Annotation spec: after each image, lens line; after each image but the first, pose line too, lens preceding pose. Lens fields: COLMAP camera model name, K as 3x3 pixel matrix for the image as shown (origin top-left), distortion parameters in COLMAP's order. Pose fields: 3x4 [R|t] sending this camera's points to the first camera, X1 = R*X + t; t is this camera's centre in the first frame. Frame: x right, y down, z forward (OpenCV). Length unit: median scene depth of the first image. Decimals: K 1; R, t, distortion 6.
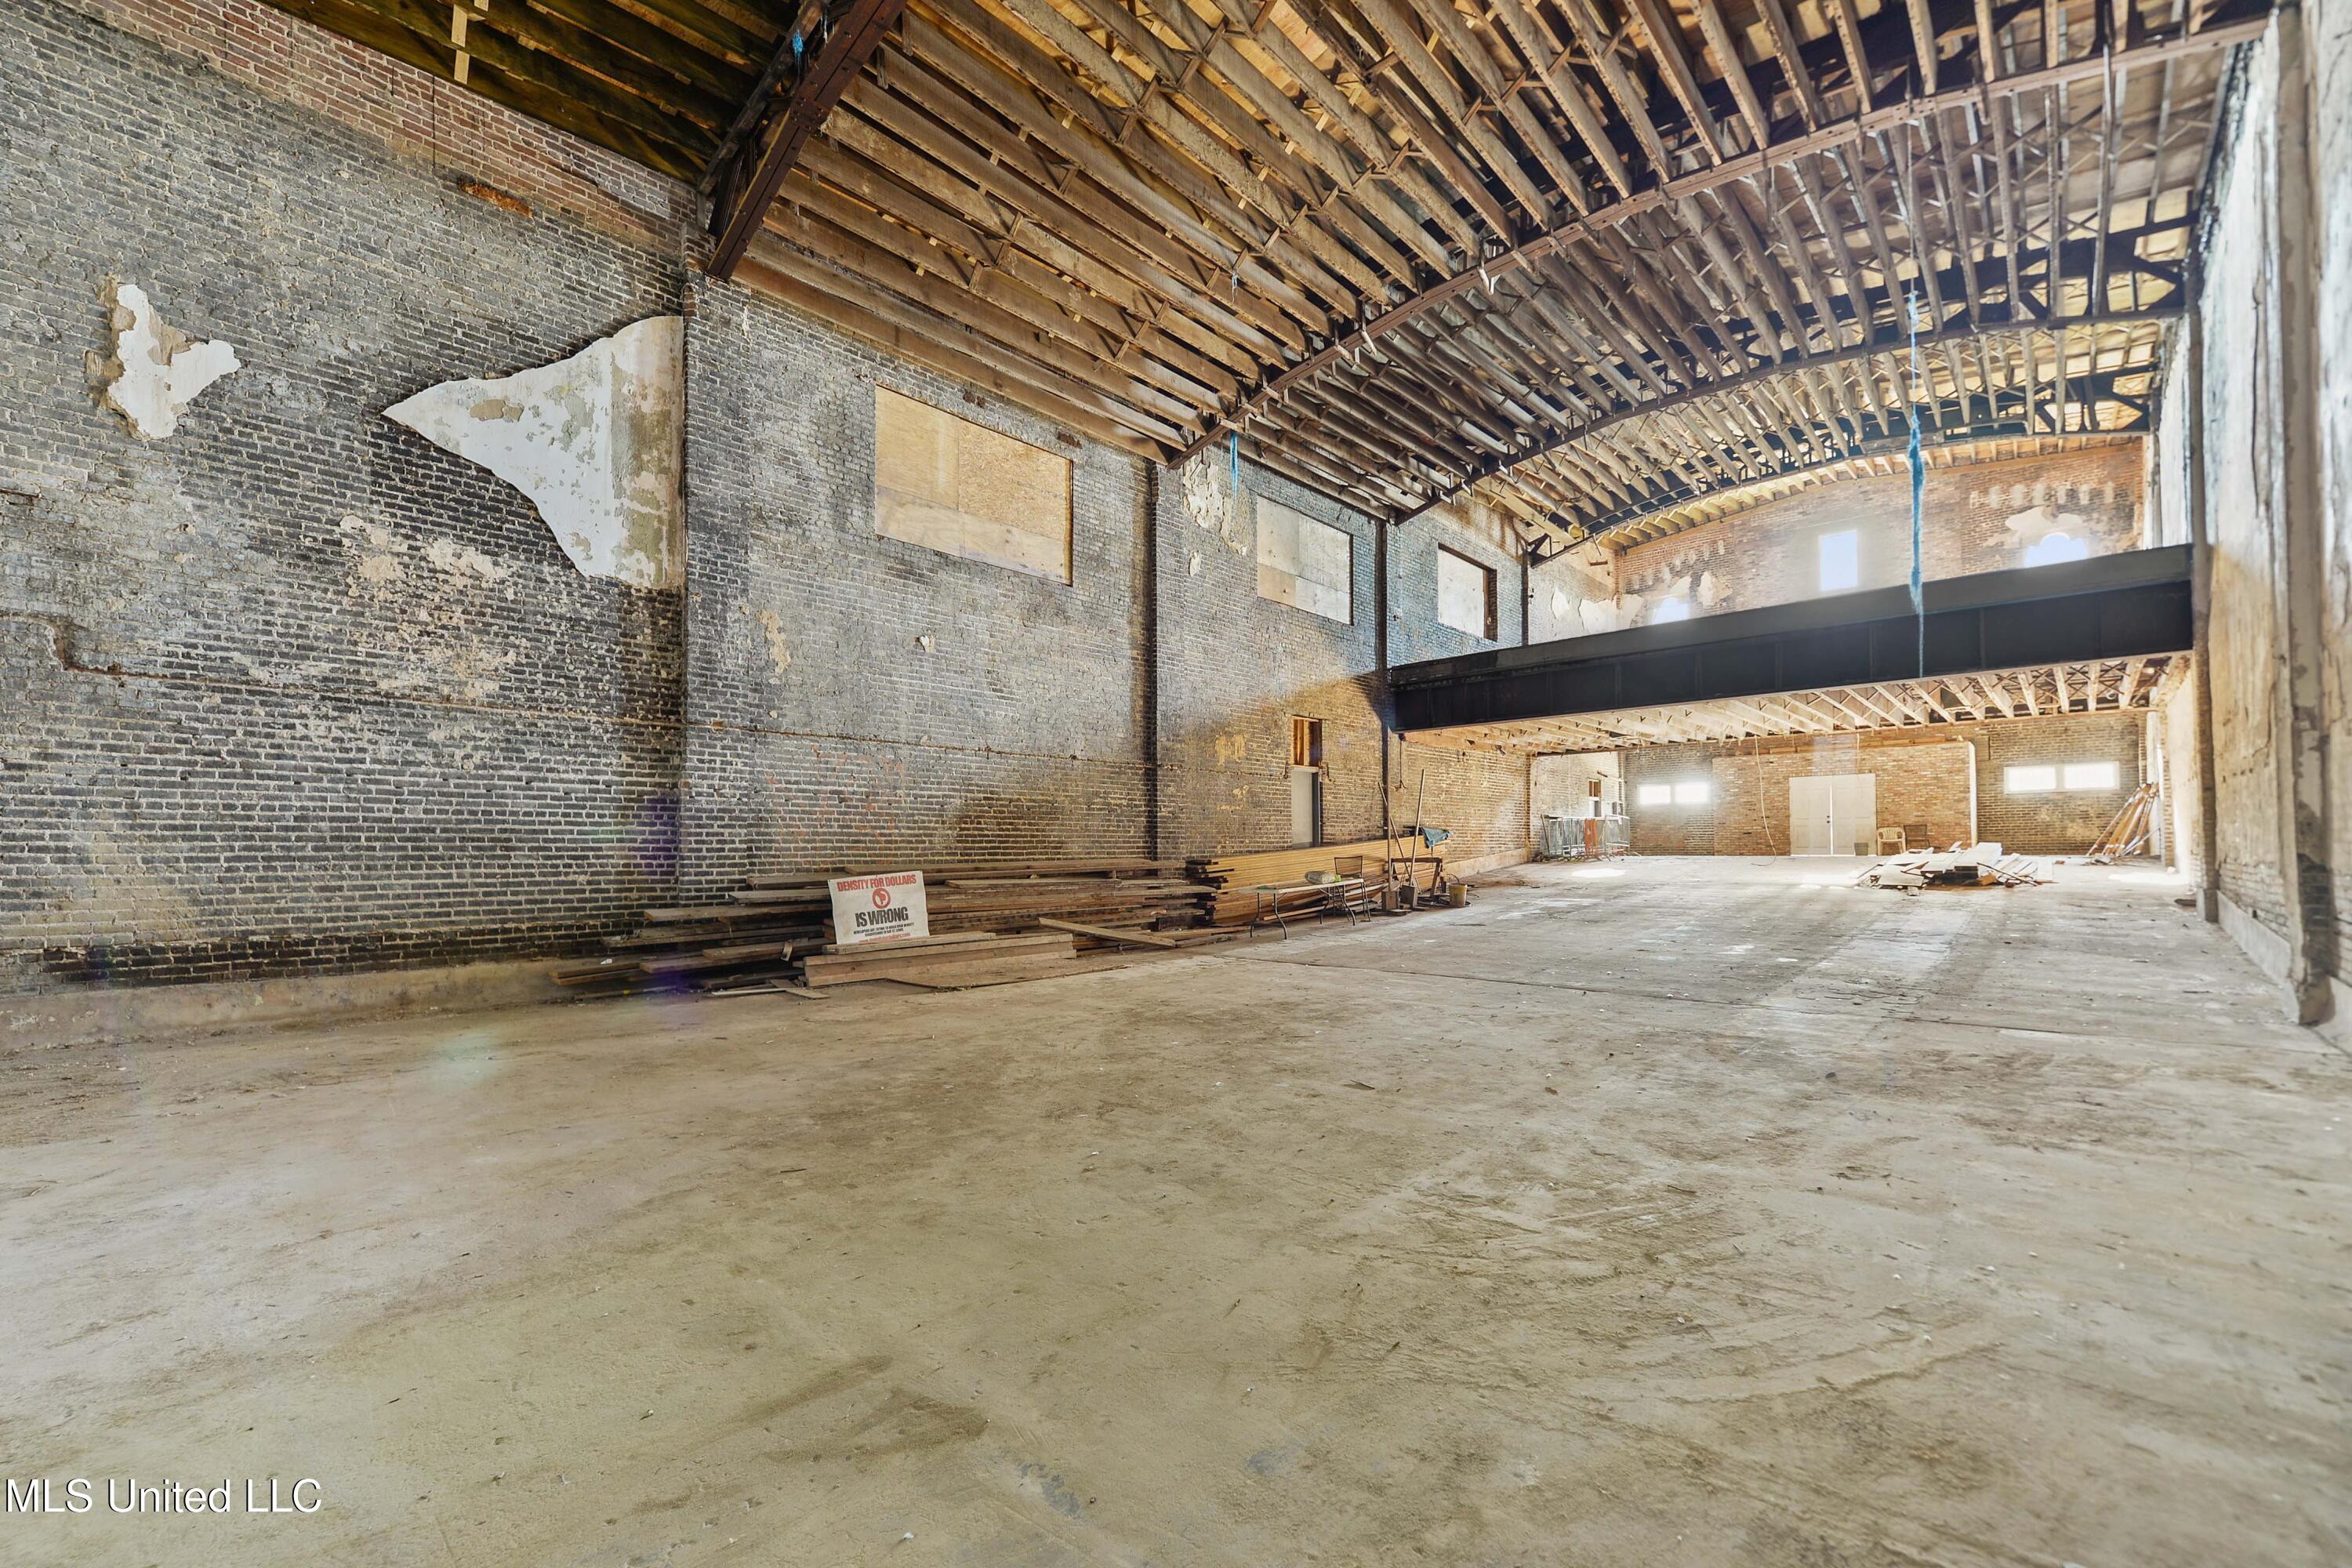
lens RADIAL K [[942.1, 0, 1136.9], [0, 942.1, 836.3], [0, 0, 1]] dist [0.011838, -0.002872]
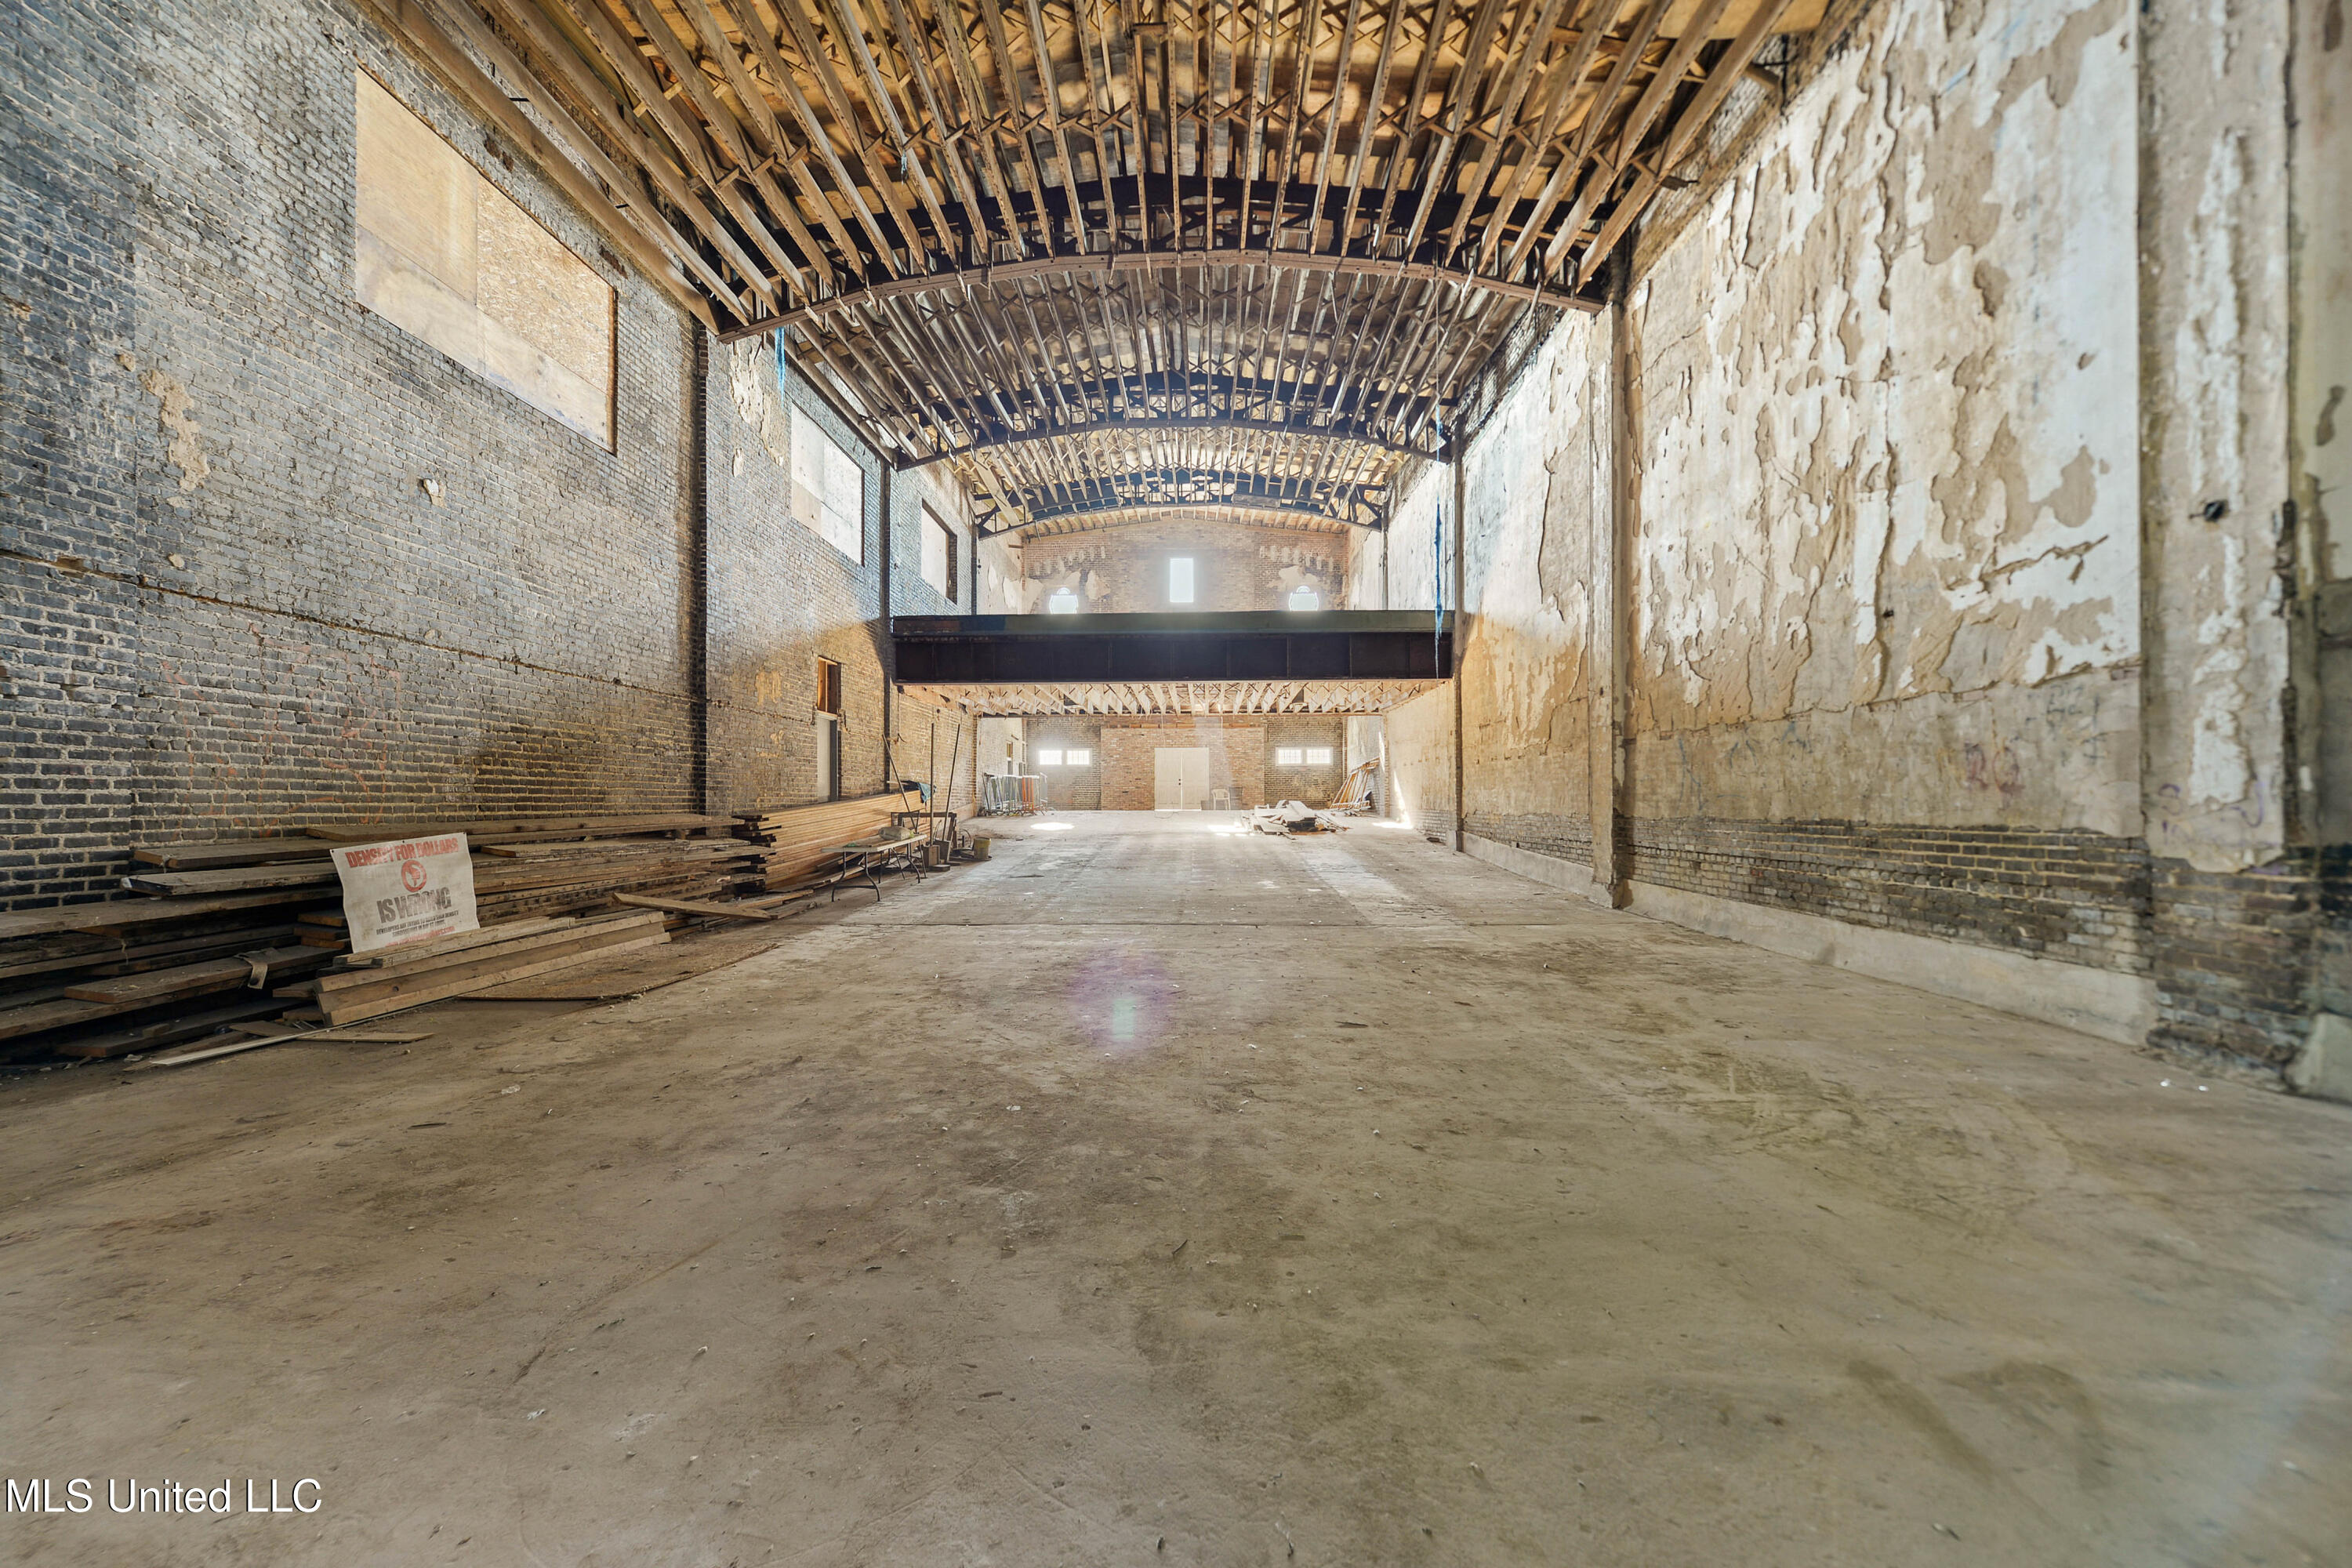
lens RADIAL K [[942.1, 0, 1149.3], [0, 942.1, 799.2], [0, 0, 1]] dist [0.011838, -0.002872]
pose [[0.749712, 0.007531, 0.661721, -0.327089], [-0.012115, 0.999924, 0.002347, 0.005709], [-0.661653, -0.009776, 0.749746, 0.185339]]
